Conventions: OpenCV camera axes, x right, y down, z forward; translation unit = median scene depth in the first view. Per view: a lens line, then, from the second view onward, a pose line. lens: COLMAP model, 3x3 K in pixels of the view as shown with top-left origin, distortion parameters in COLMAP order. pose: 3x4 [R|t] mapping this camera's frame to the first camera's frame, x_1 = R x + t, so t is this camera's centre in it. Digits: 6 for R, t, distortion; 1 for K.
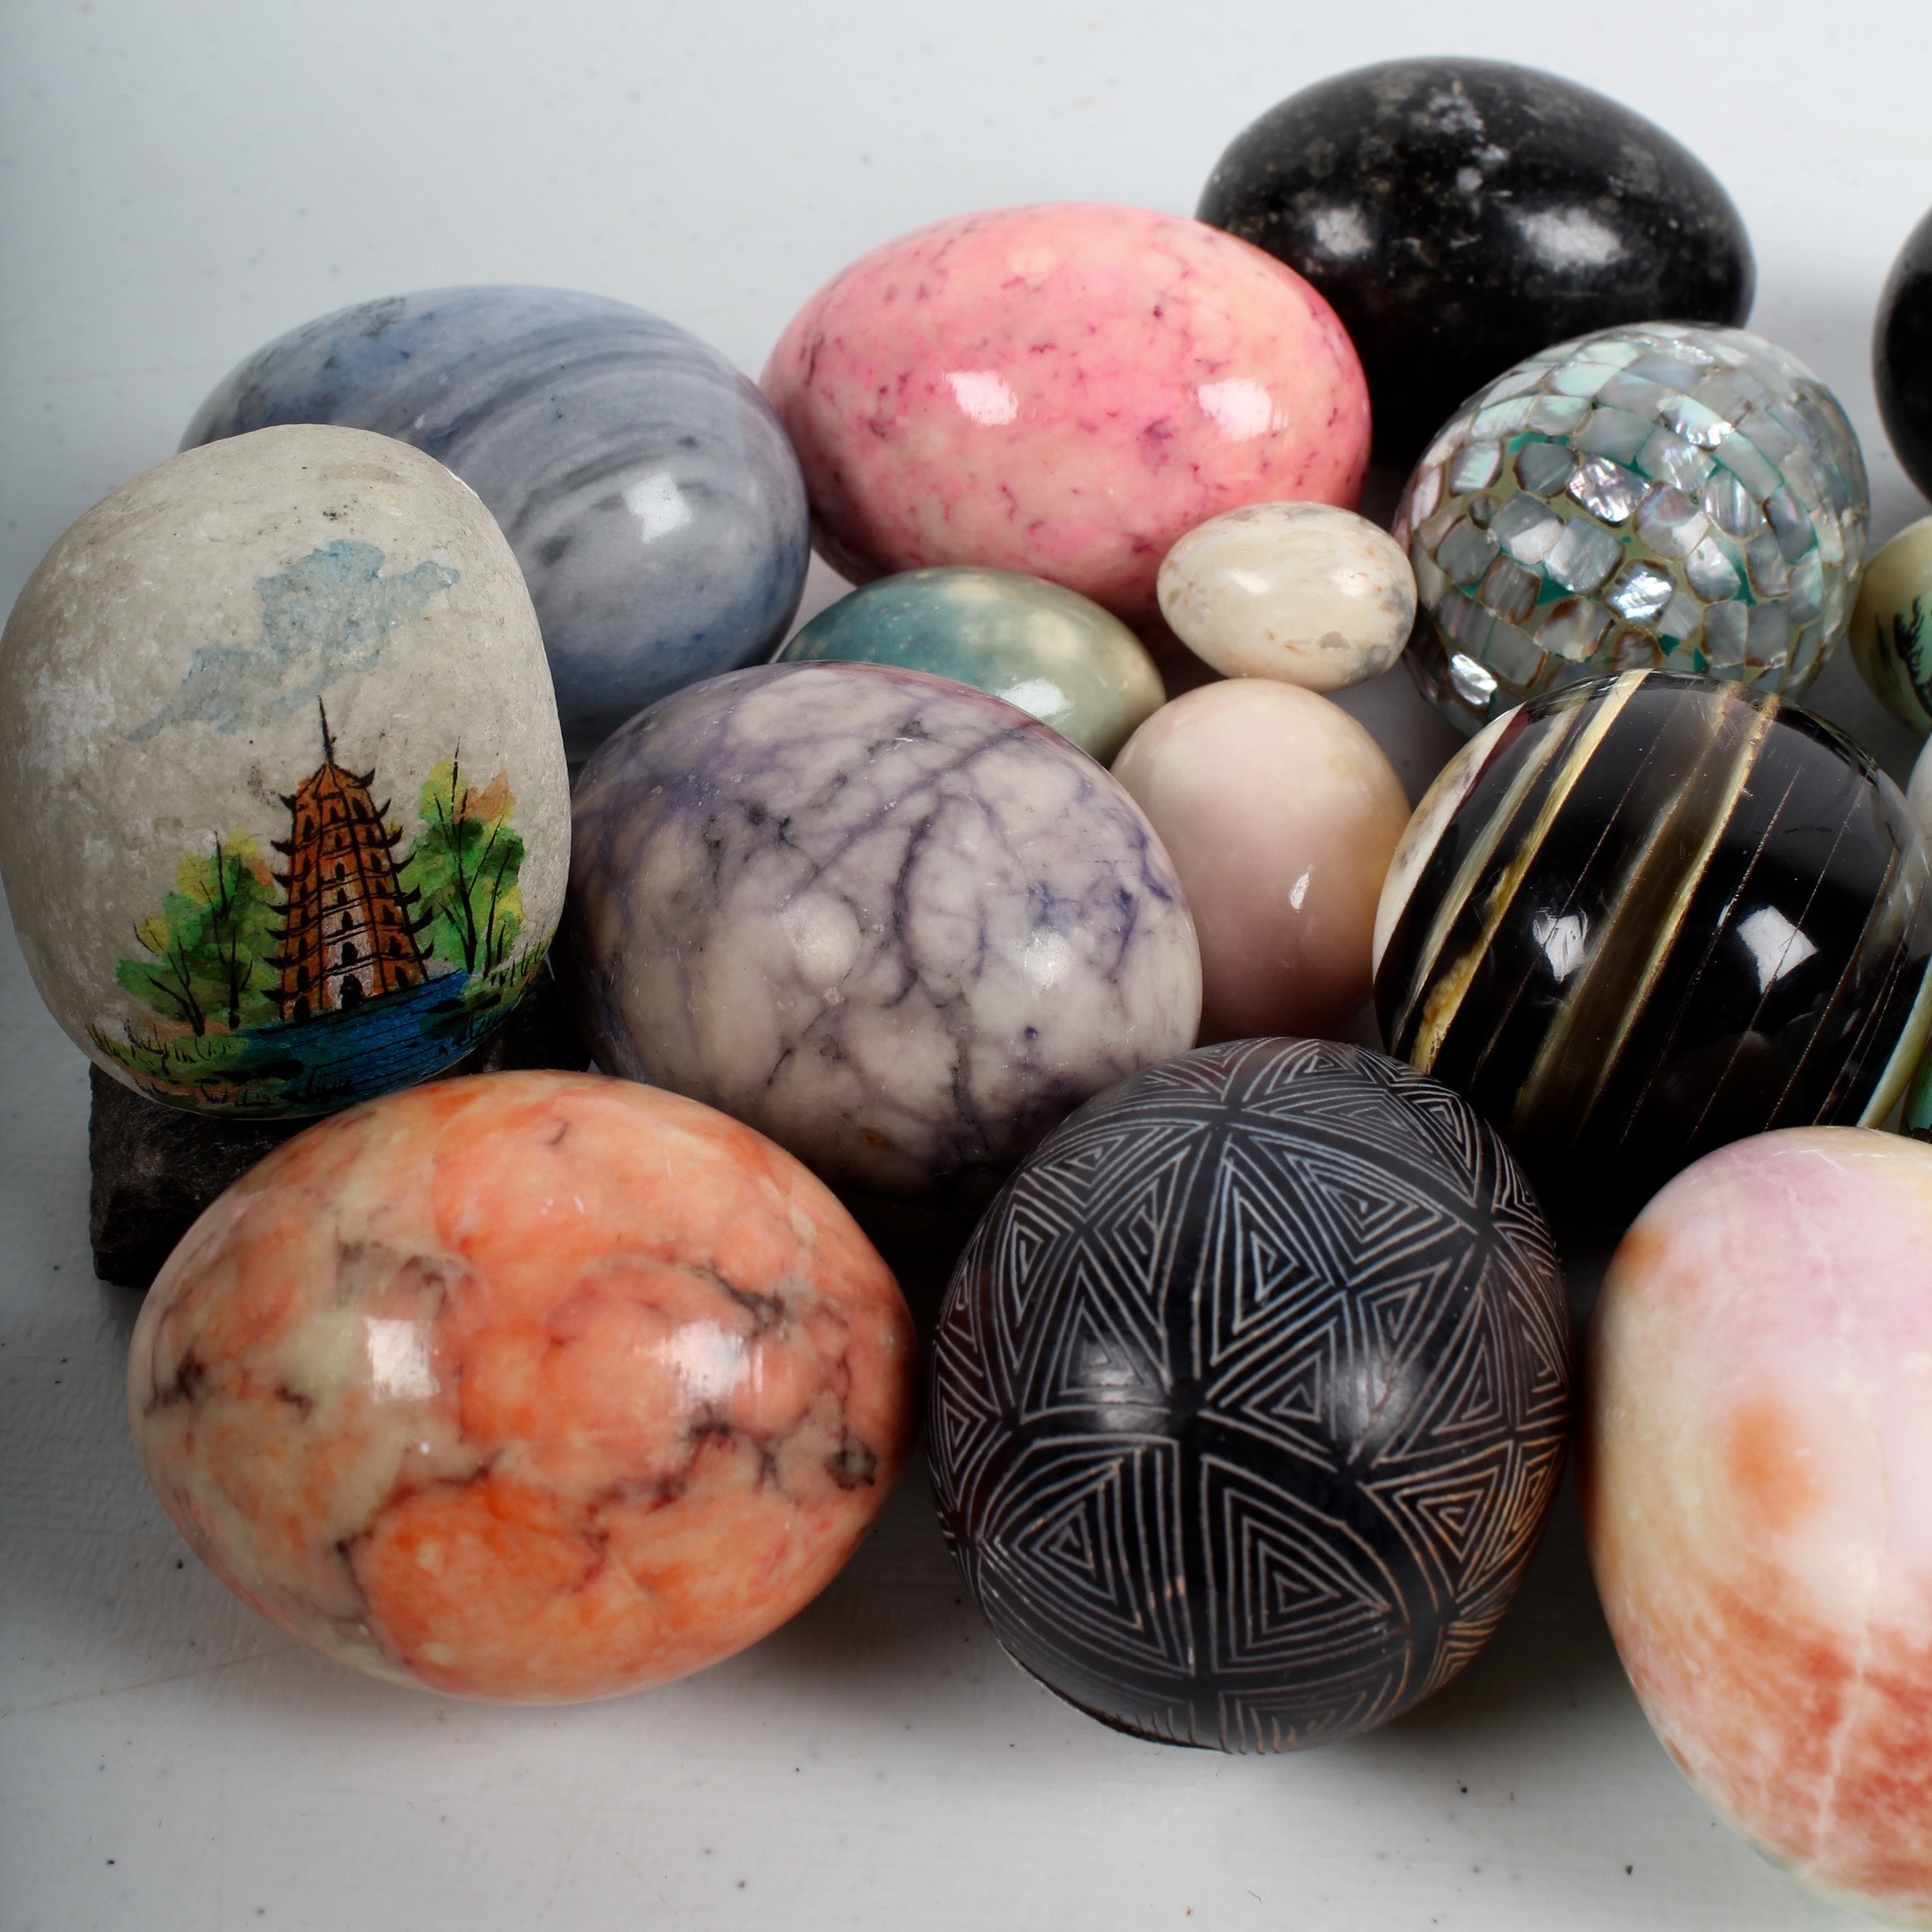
lens RADIAL K [[3554.1, 0, 972.8], [0, 3554.1, 608.9], [0, 0, 1]] dist [-0.134689, 0.243112]
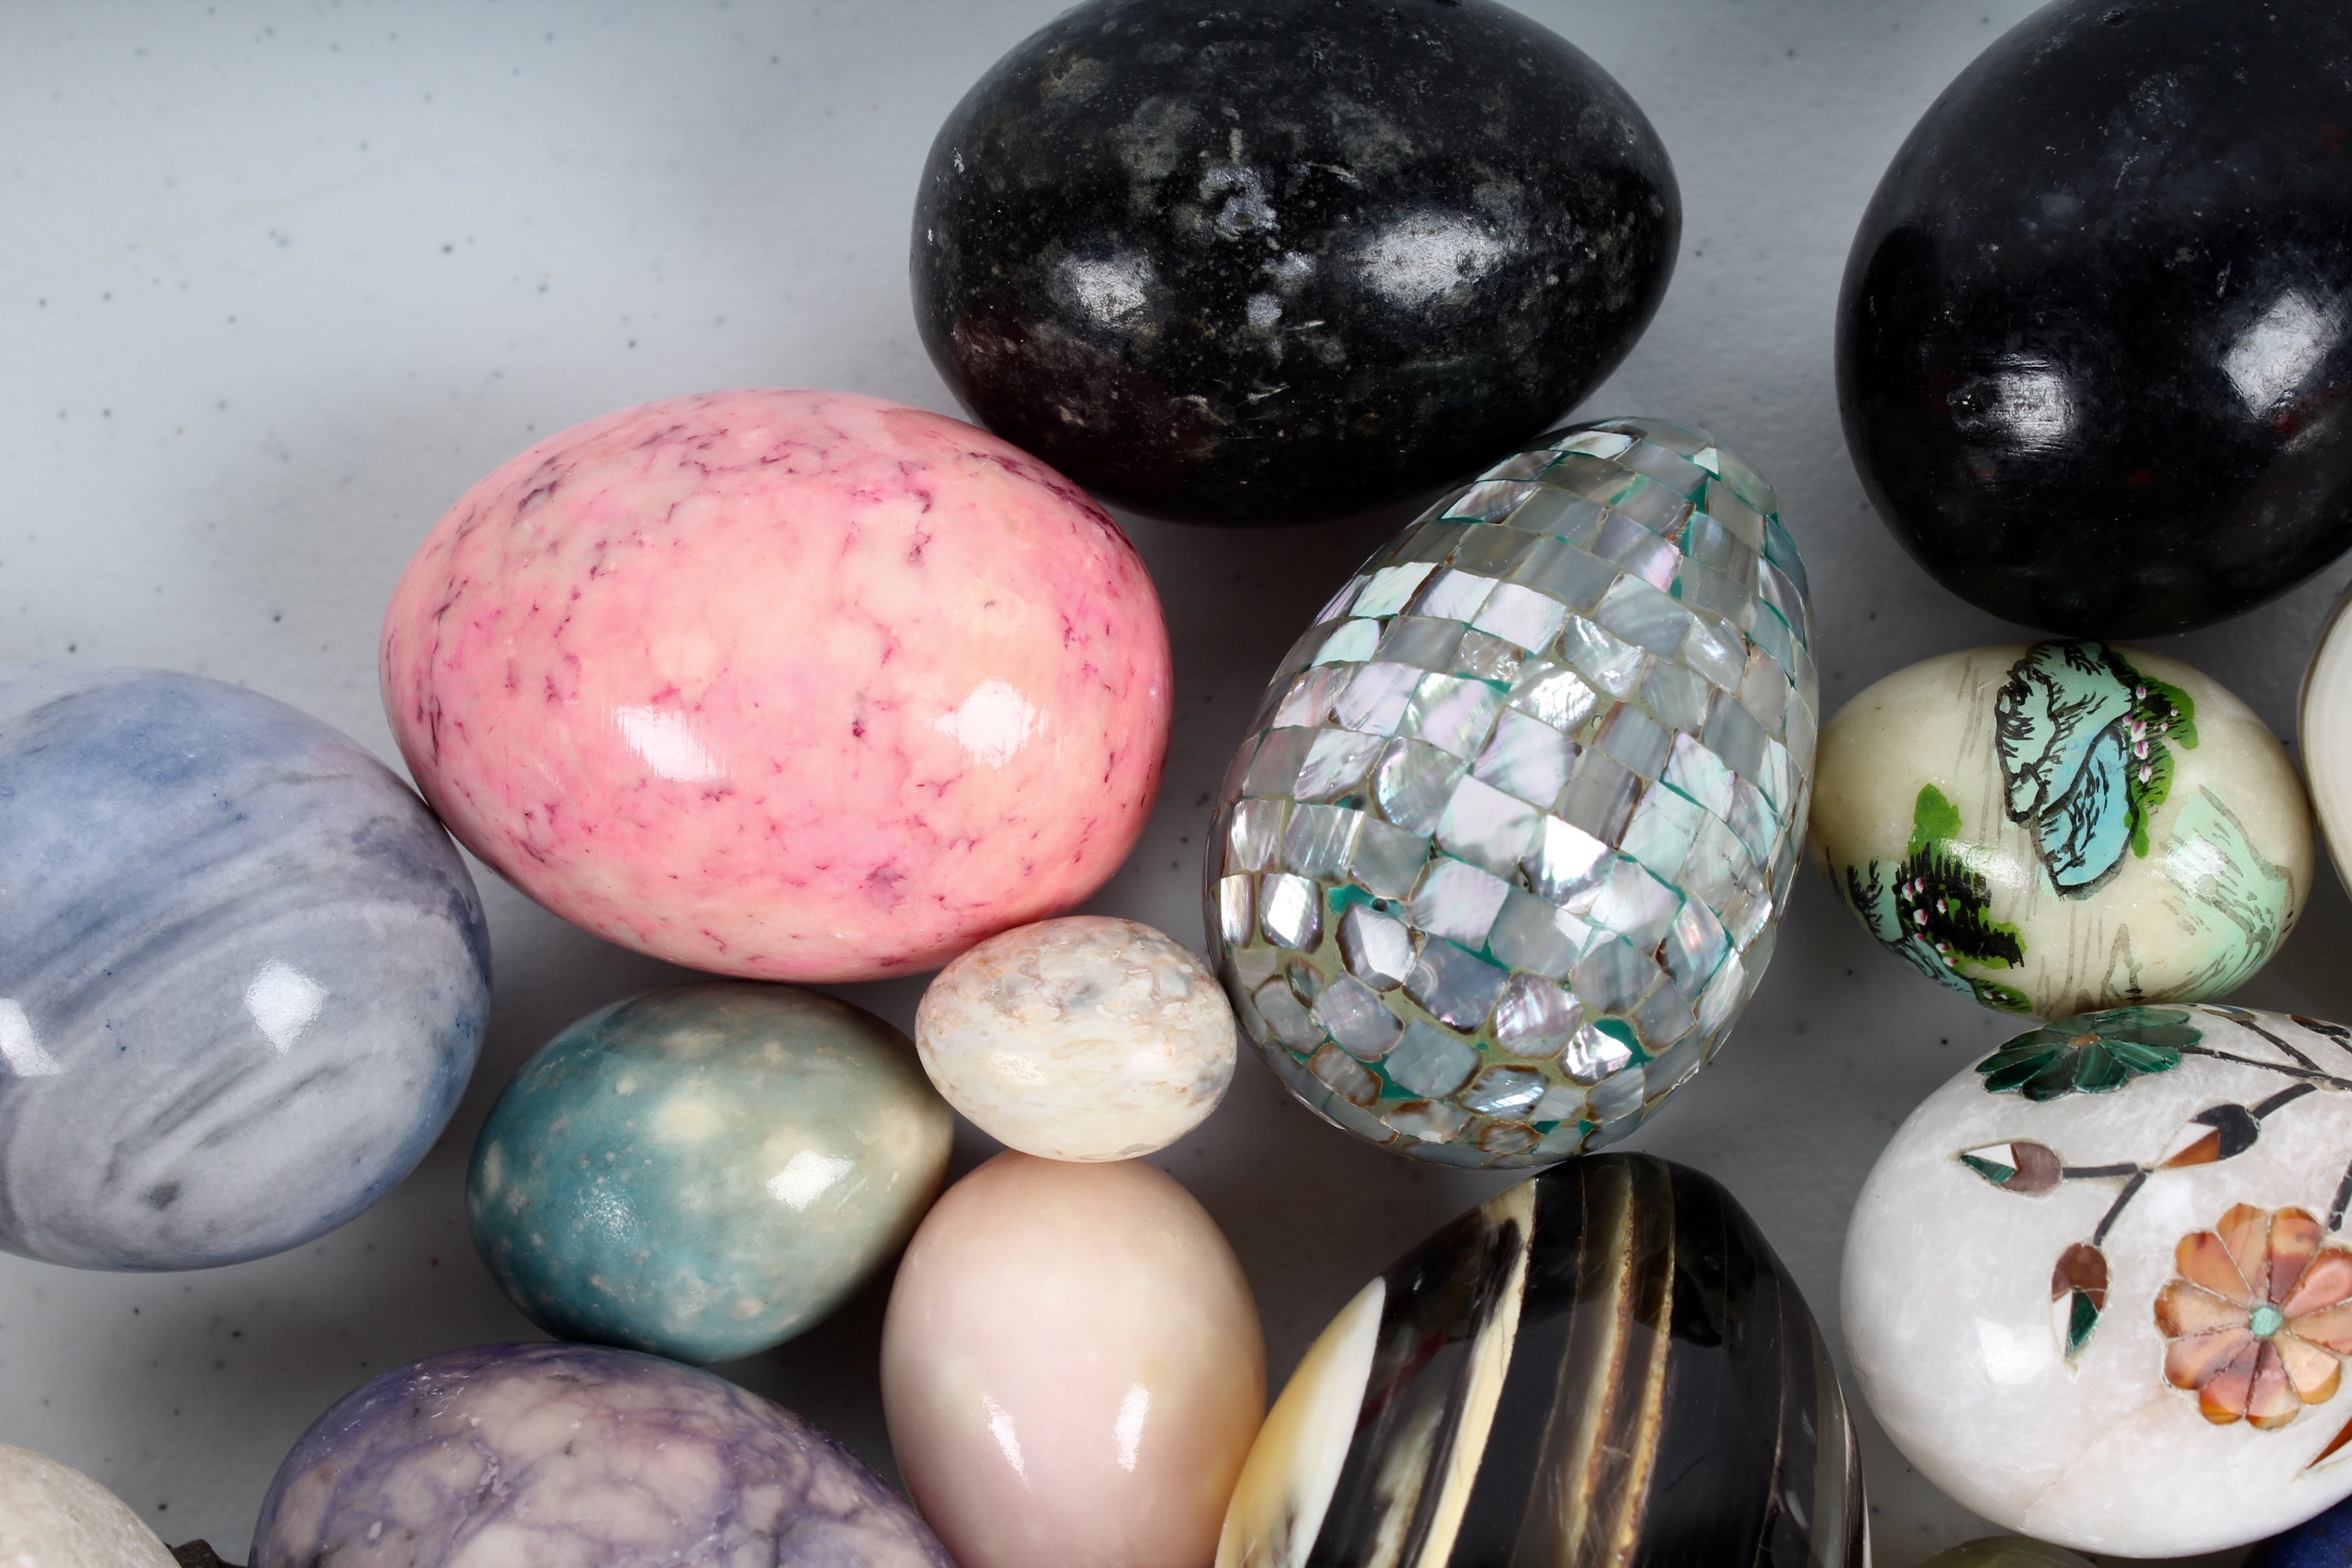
lens RADIAL K [[3901.1, 0, 1144.8], [0, 3901.1, 749.4], [0, 0, 1]] dist [-0.010187, 0.038451]
pose [[0.989957, -0.134425, -0.043760, 0.184214], [0.133282, 0.784309, 0.605884, -0.715717], [-0.047125, -0.605632, 0.794348, 0.409836]]
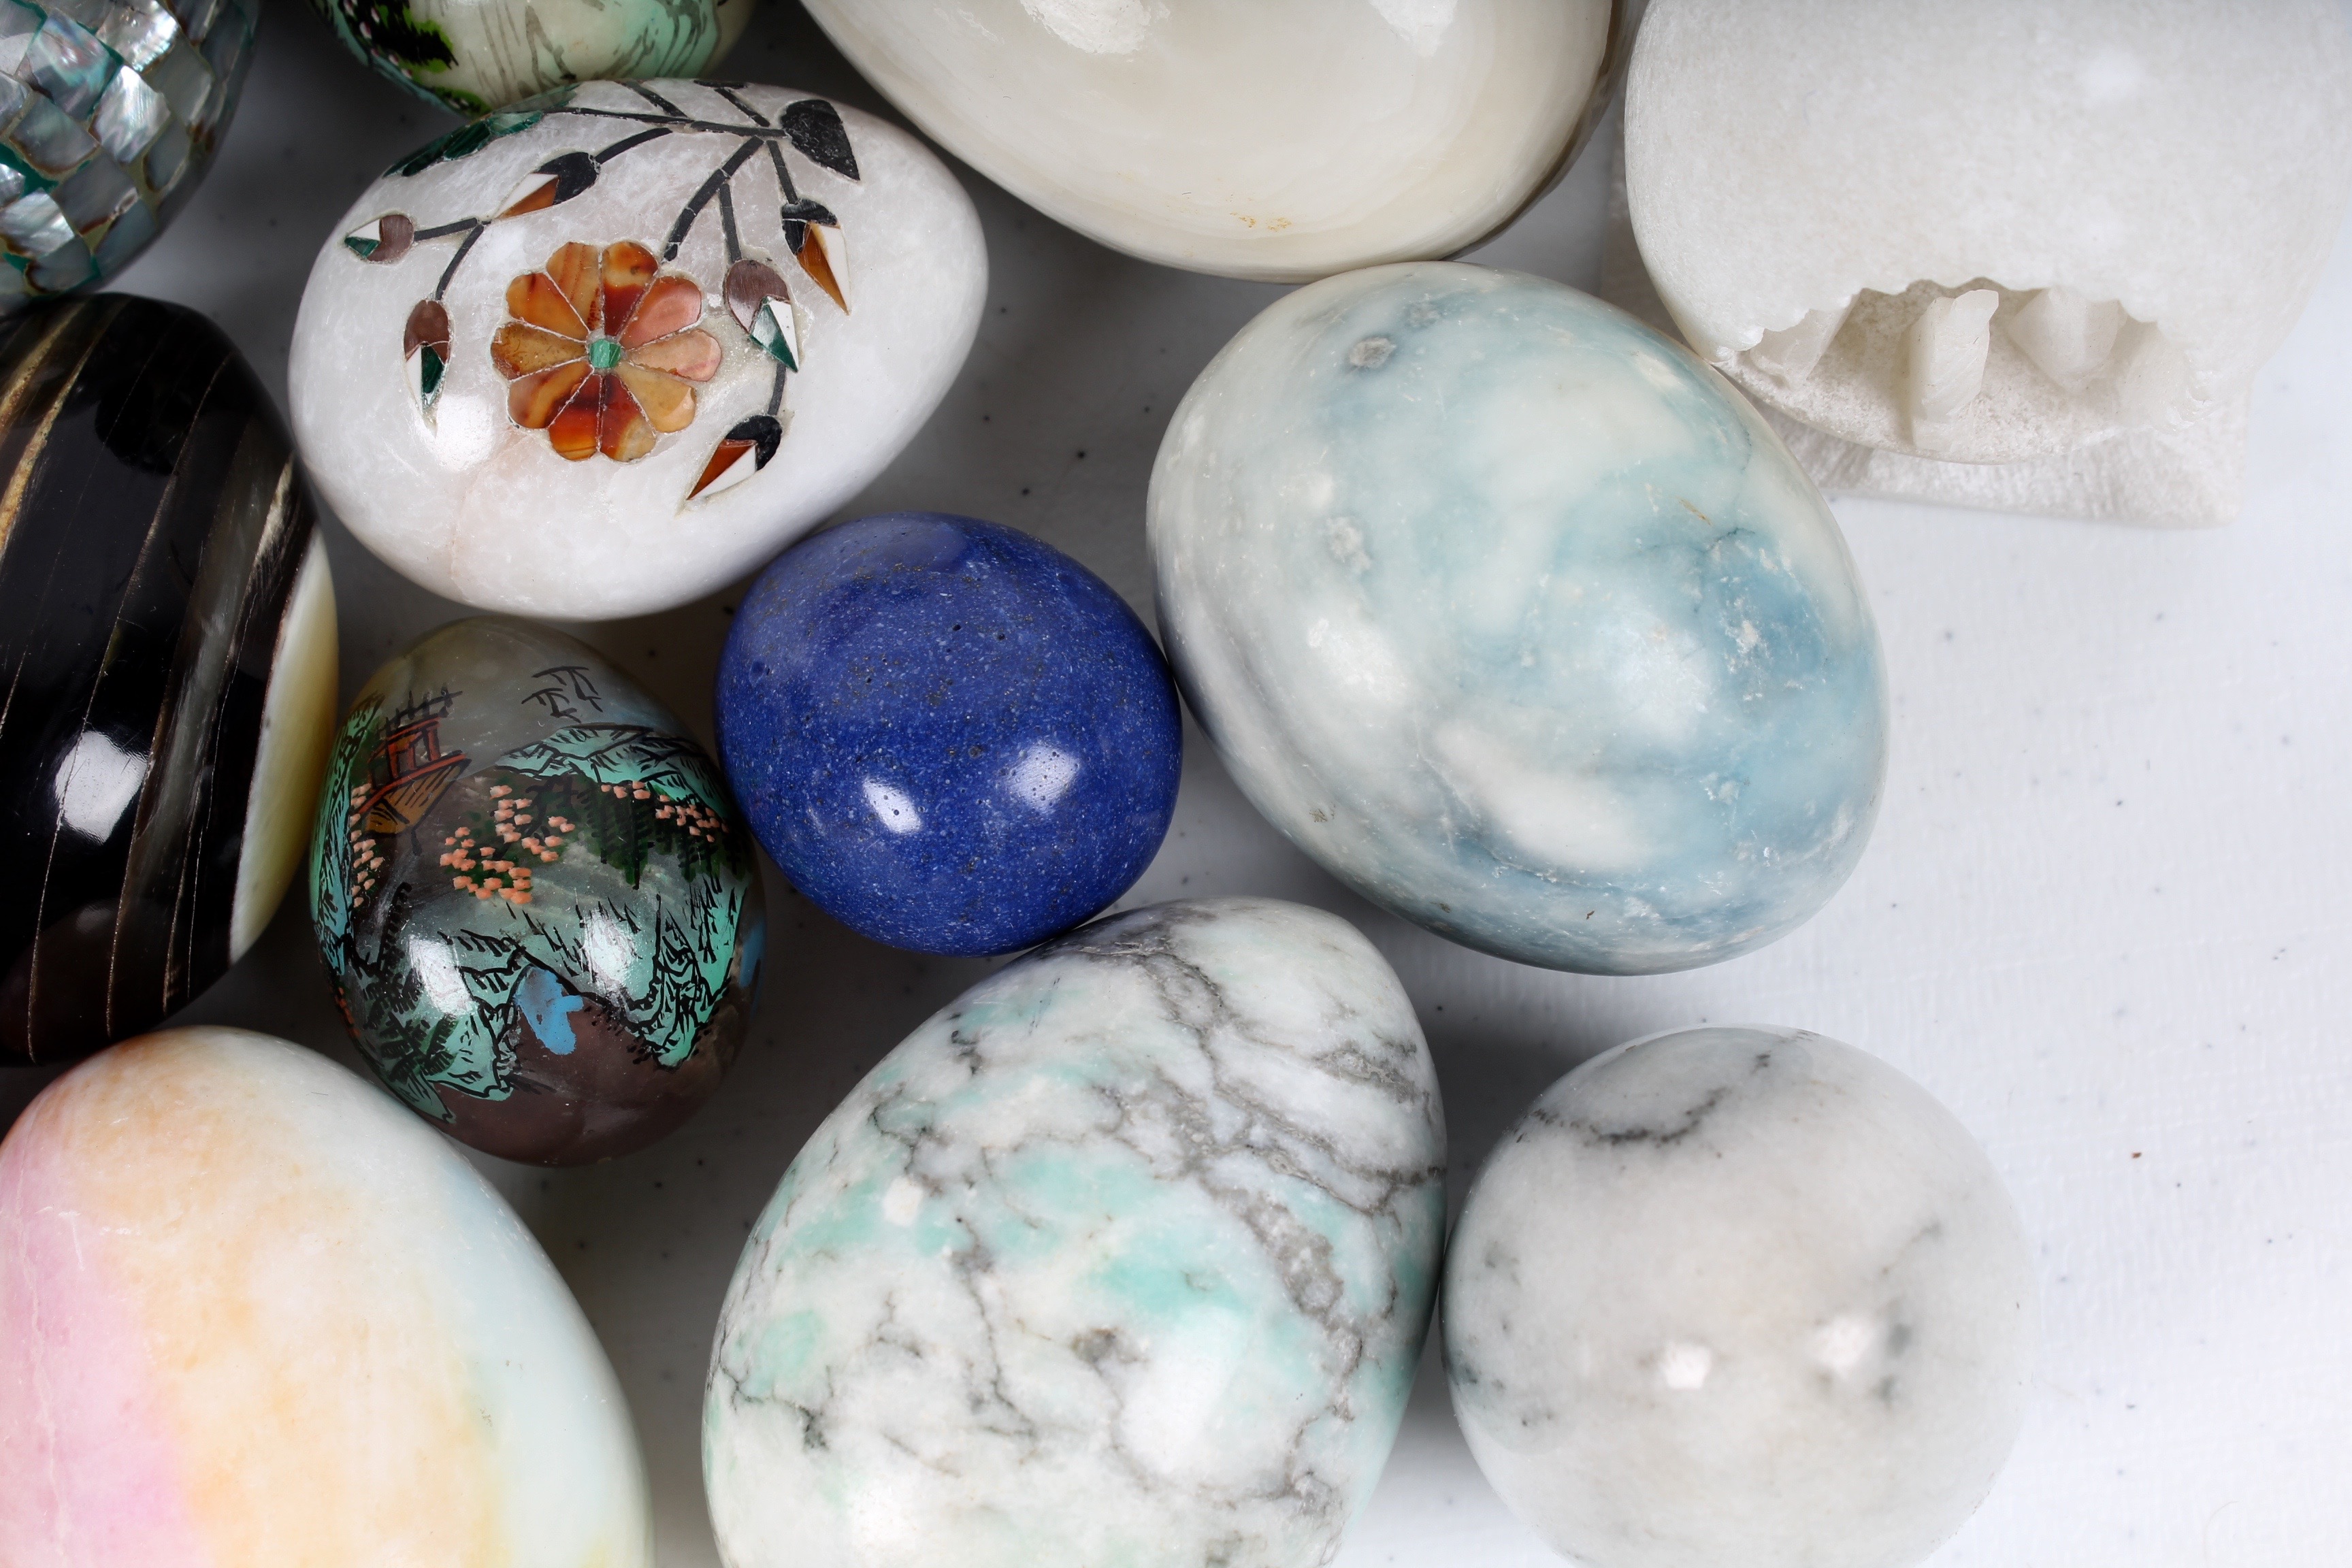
lens RADIAL K [[3901.1, 0, 1144.8], [0, 3901.1, 749.4], [0, 0, 1]] dist [-0.010187, 0.038451]
pose [[0.969688, -0.235314, -0.065818, 0.582192], [0.215945, 0.699266, 0.681465, -0.552579], [-0.114335, -0.675022, 0.728885, 0.270366]]
